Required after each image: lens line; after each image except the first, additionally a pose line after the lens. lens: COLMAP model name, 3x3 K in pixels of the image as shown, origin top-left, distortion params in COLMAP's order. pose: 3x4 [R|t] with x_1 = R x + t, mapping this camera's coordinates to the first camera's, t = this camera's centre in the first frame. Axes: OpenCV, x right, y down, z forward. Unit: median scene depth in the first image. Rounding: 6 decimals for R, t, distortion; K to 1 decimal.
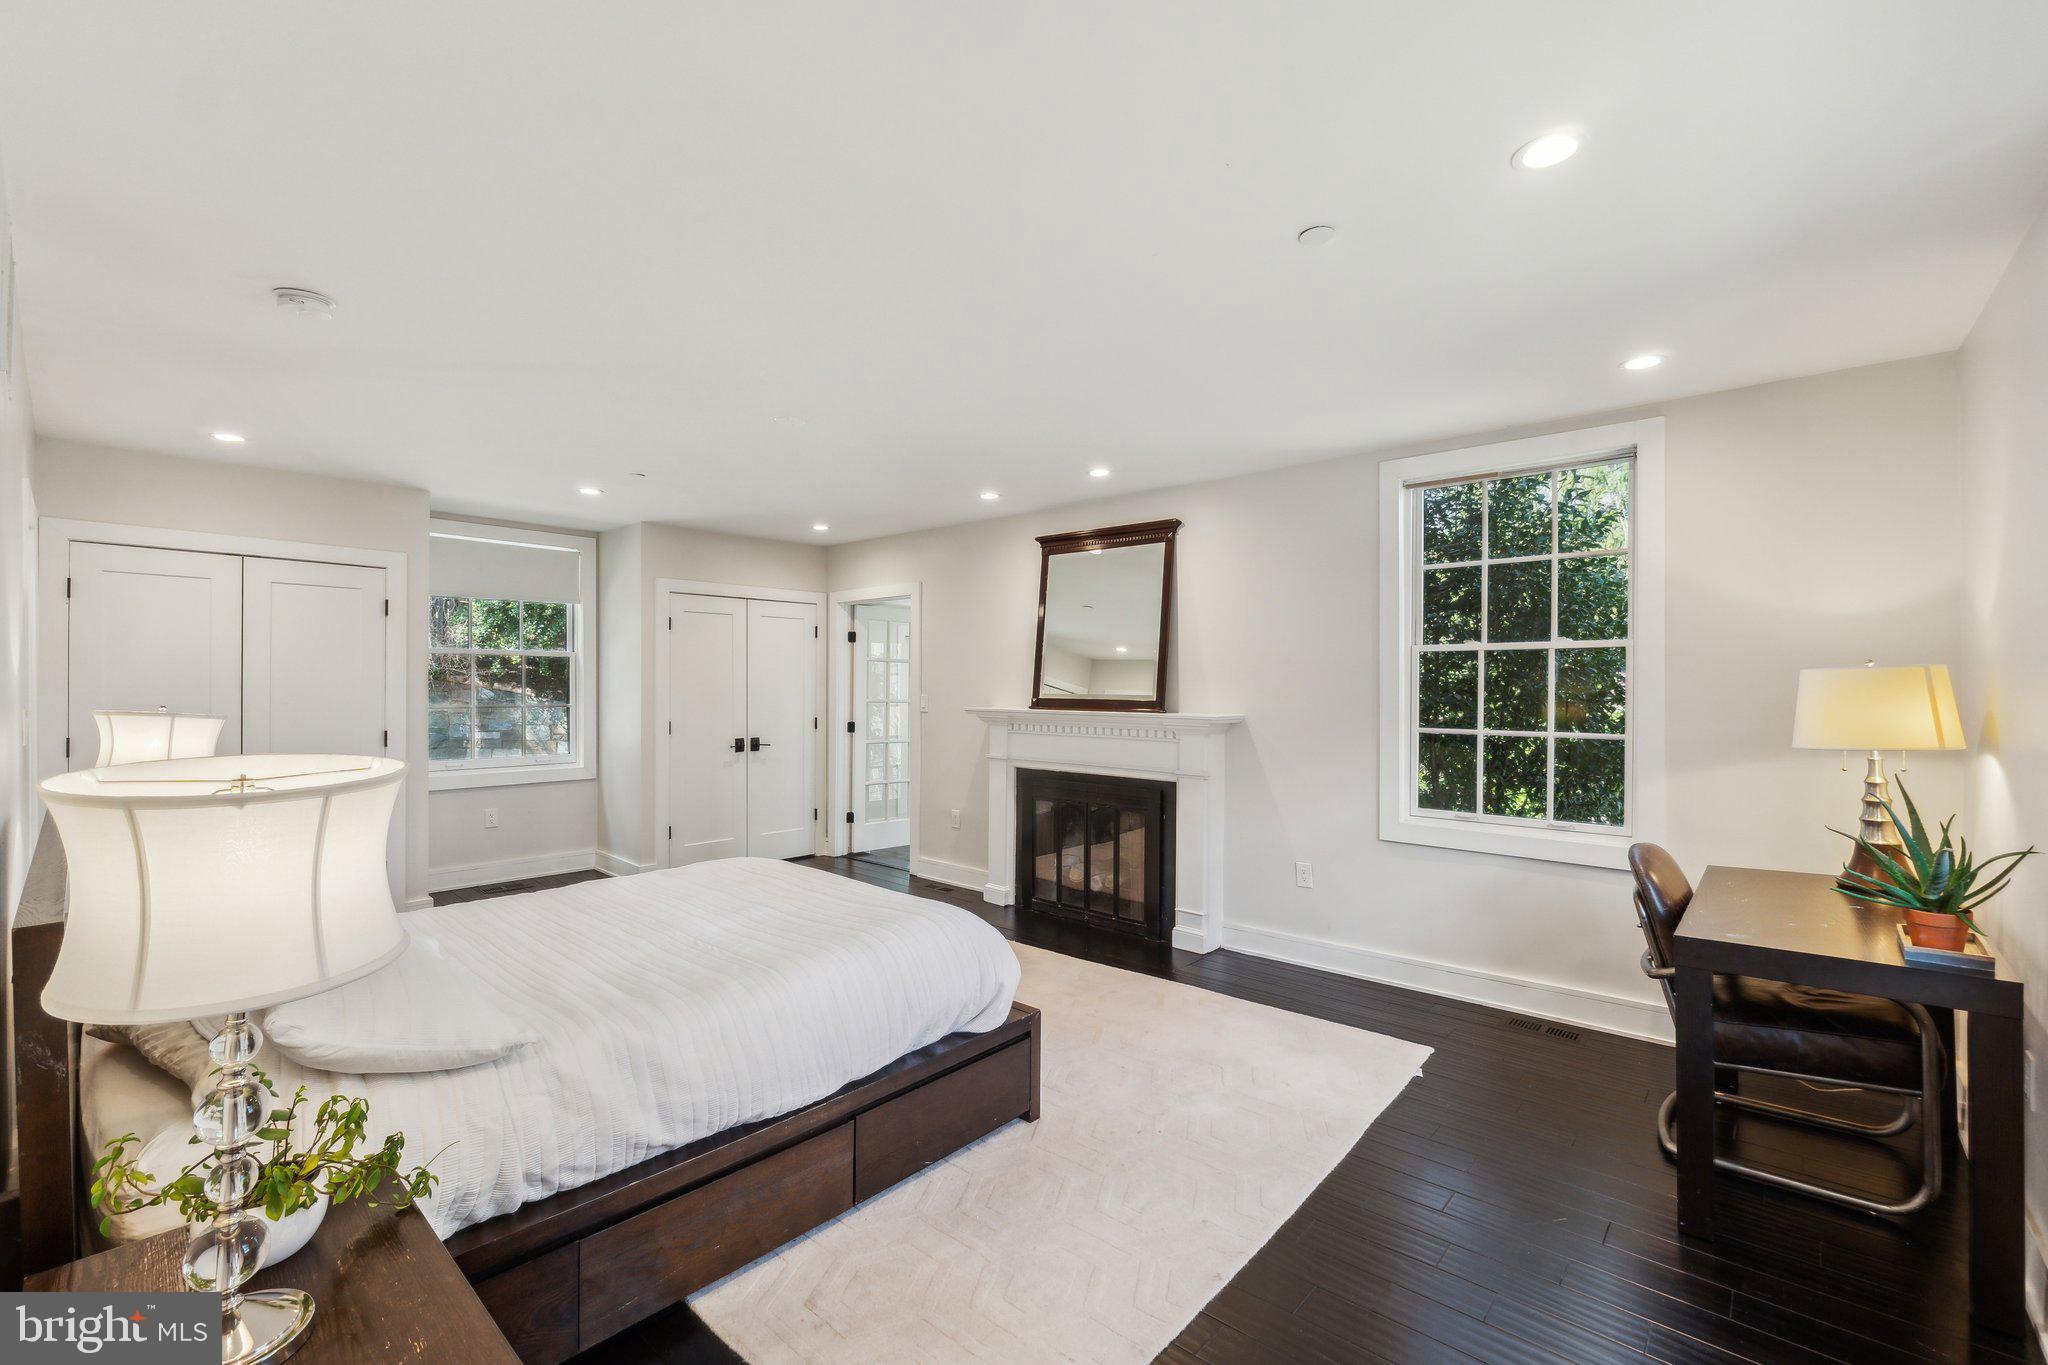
lens RADIAL K [[852.8, 0, 1012.8], [0, 852.8, 689.9], [0, 0, 1]] dist [-0.008763, -0.000196]
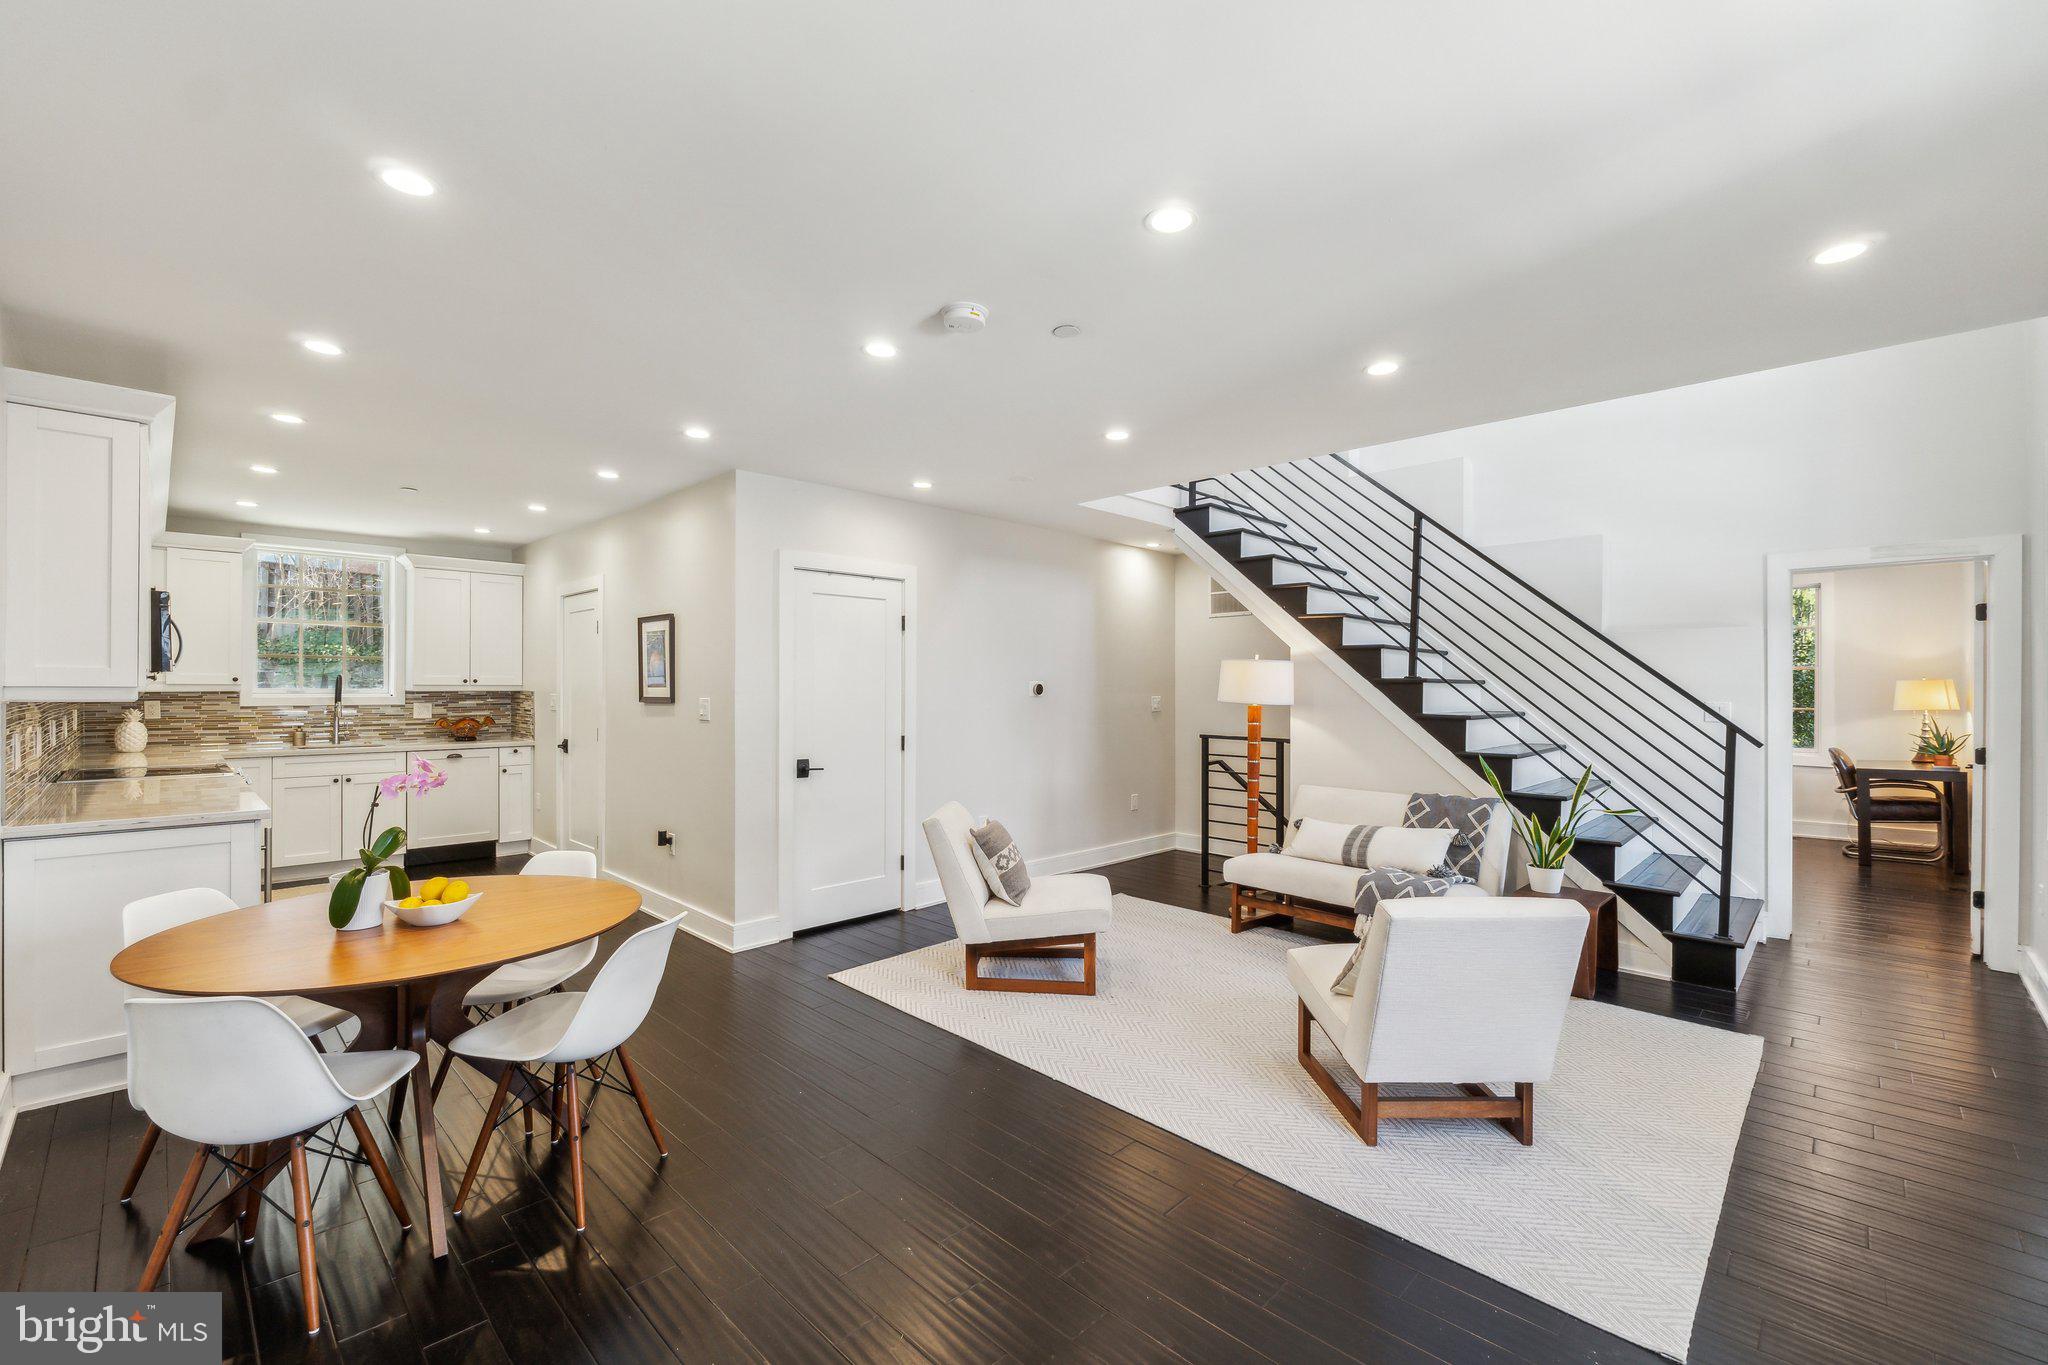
lens RADIAL K [[852.8, 0, 1012.8], [0, 852.8, 689.9], [0, 0, 1]] dist [-0.008763, -0.000196]
pose [[0.999133, -0.002467, -0.041562, -1.857526], [0.002712, 0.999979, 0.005830, -0.020007], [0.041546, -0.005938, 0.999119, -1.889531]]
